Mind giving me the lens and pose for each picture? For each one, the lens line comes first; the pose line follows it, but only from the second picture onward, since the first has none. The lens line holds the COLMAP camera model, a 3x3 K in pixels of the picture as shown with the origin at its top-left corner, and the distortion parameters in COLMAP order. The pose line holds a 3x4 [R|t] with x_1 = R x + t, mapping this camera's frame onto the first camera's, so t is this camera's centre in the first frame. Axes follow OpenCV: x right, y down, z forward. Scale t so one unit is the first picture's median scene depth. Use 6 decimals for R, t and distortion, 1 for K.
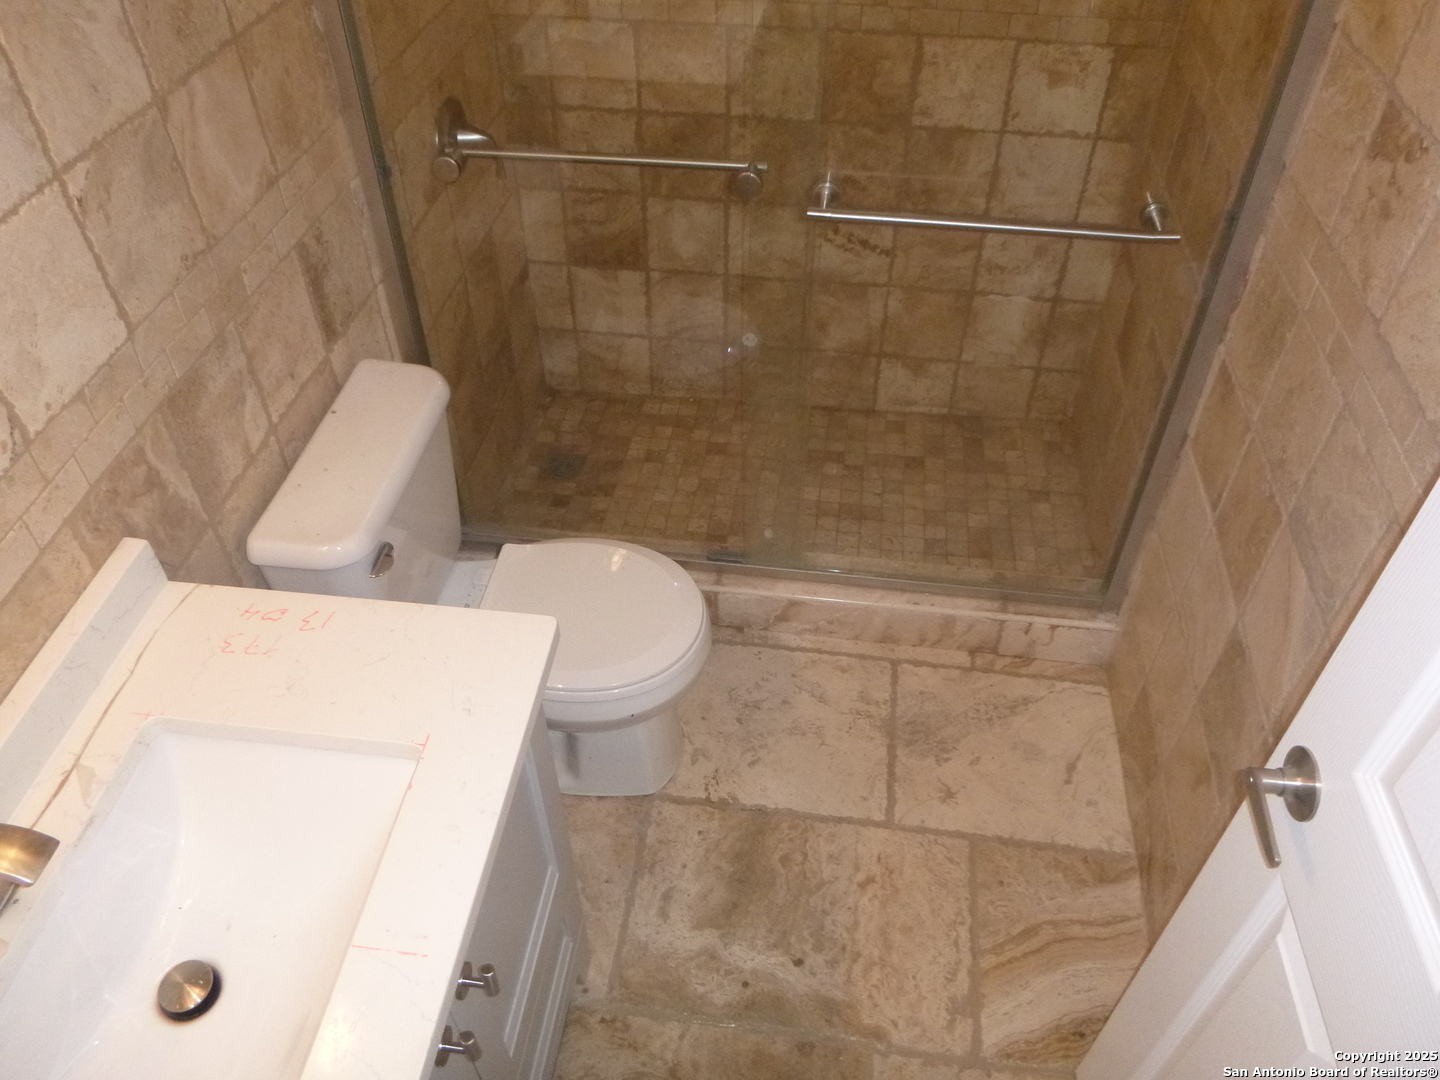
lens RADIAL K [[1069.0, 0, 720.5], [0, 1069.0, 536.3], [0, 0, 1]] dist [-0.047580, 0.008213]
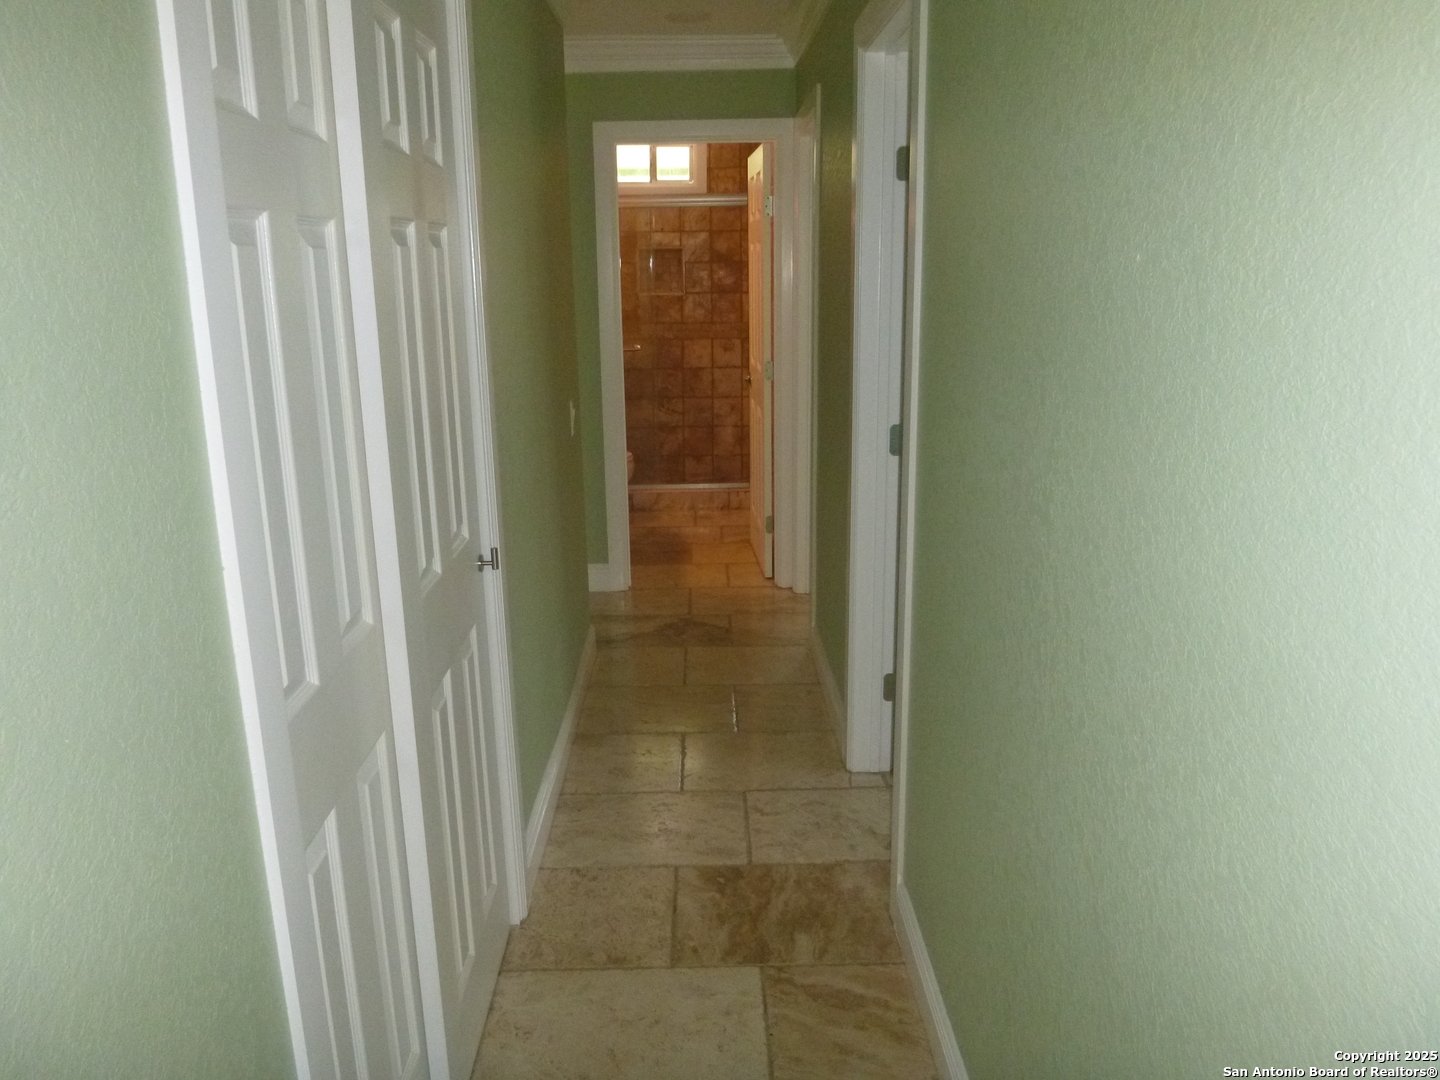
lens RADIAL K [[1069.0, 0, 719.8], [0, 1069.0, 539.6], [0, 0, 1]] dist [-0.047580, 0.008213]
pose [[0.987584, -0.049836, 0.148976, -0.221923], [0.114490, 0.877680, -0.465371, 1.639605], [-0.107561, 0.476649, 0.872488, -1.615326]]
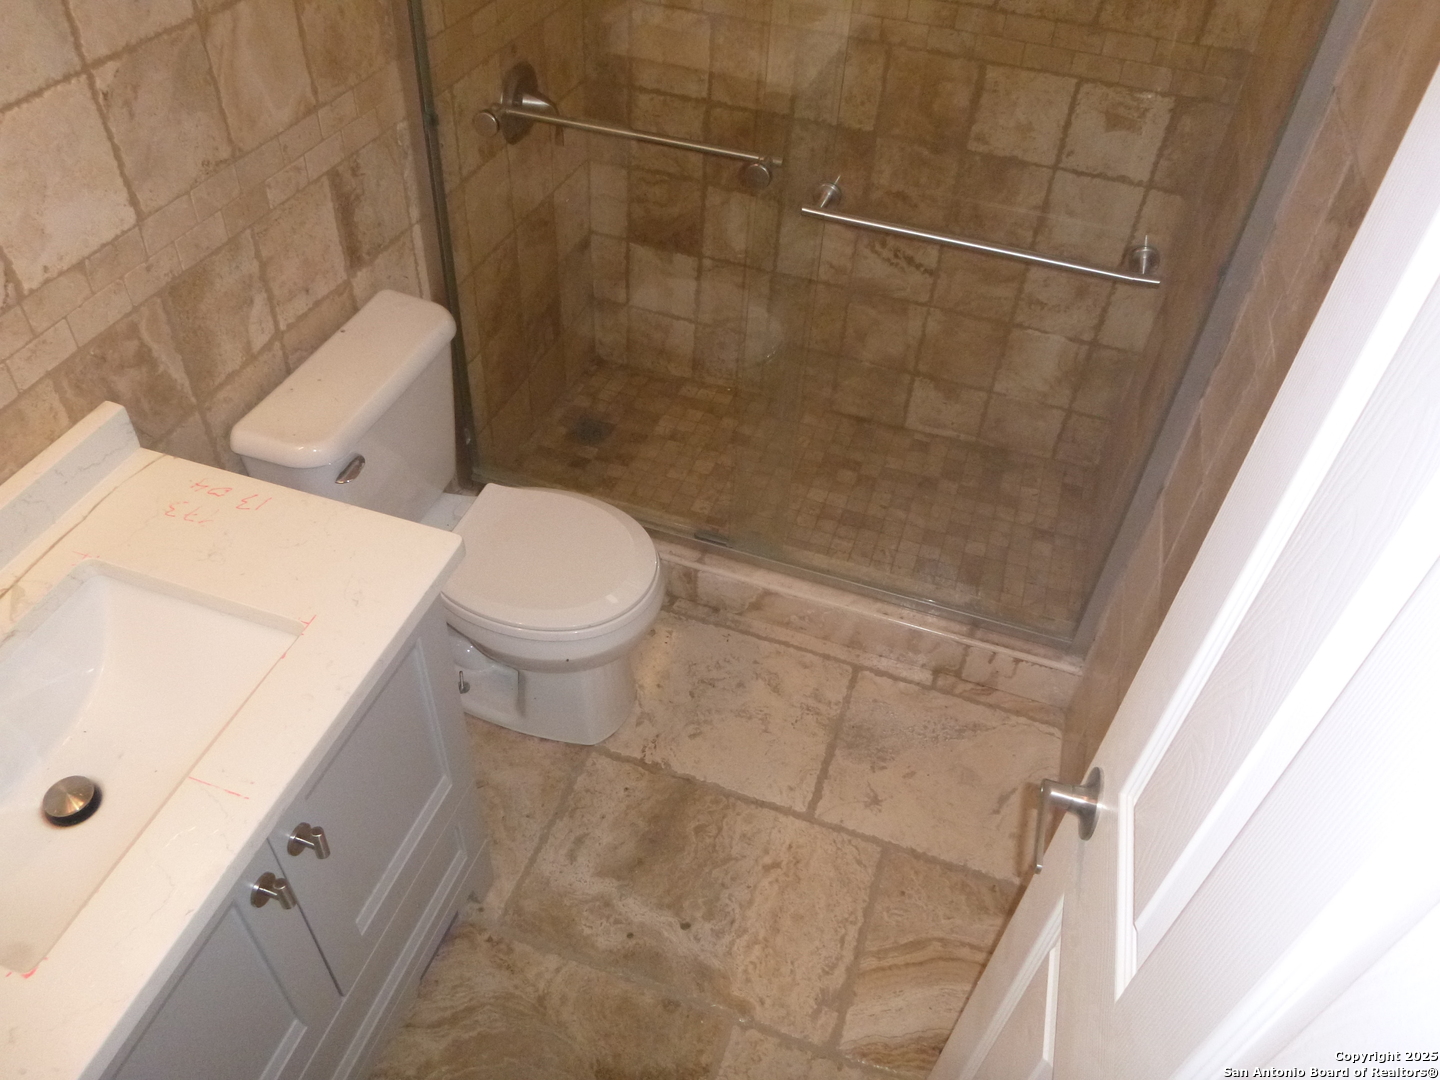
lens RADIAL K [[1069.0, 0, 719.1], [0, 1069.0, 540.7], [0, 0, 1]] dist [-0.047580, 0.008213]
pose [[0.981039, 0.169039, -0.094805, 0.115662], [-0.169565, 0.985516, 0.002542, 0.019584], [0.093861, 0.013582, 0.995493, -0.026903]]
